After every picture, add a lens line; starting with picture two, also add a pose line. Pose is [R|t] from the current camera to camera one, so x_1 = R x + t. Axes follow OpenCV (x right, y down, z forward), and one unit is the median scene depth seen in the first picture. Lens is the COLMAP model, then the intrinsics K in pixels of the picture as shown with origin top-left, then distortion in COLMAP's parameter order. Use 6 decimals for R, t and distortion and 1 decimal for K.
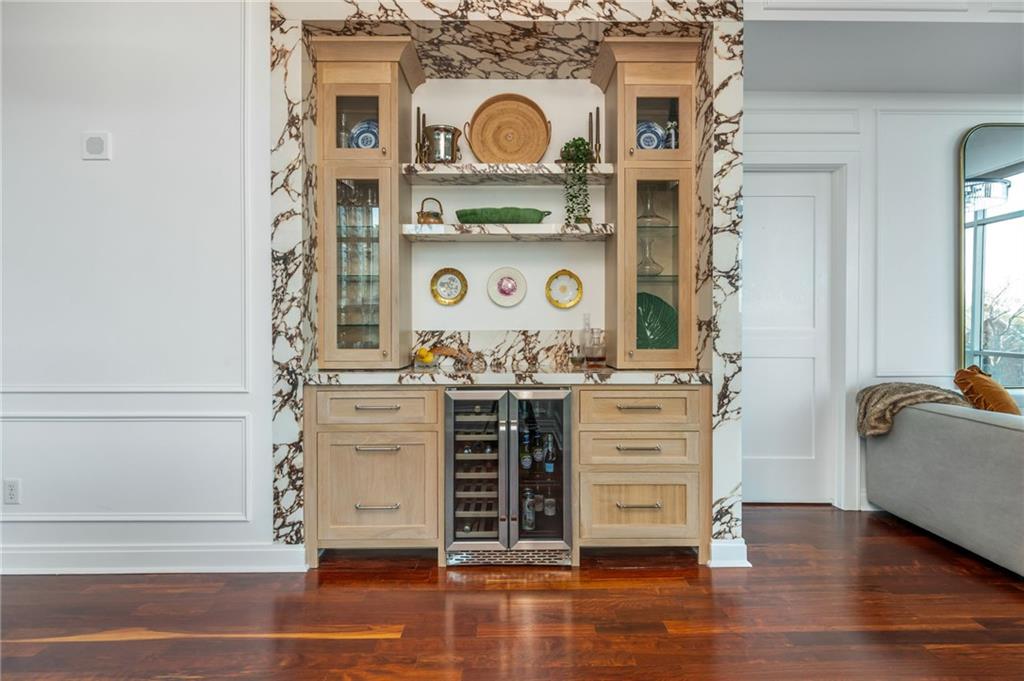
lens RADIAL K [[519.3, 0, 513.3], [0, 519.3, 335.8], [0, 0, 1]] dist [0.003766, -0.002048]
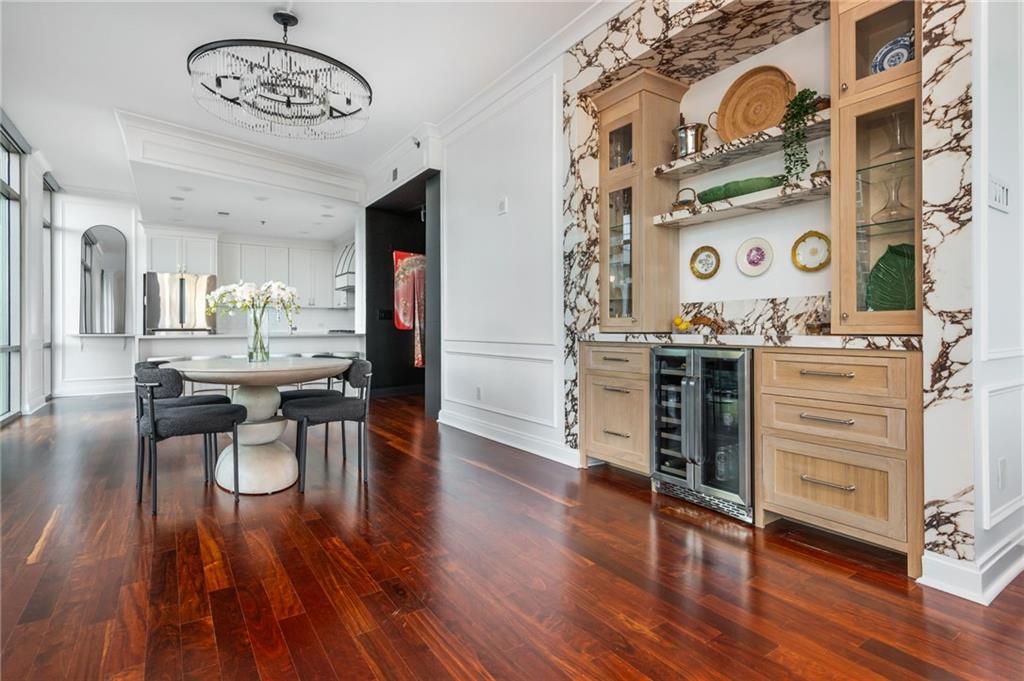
lens RADIAL K [[519.3, 0, 522.8], [0, 519.3, 333.5], [0, 0, 1]] dist [0.003766, -0.002048]
pose [[0.550044, 0.005201, -0.835120, 0.707665], [-0.005133, 0.999983, 0.002848, 0.067631], [0.835120, 0.002720, 0.550061, 0.062657]]
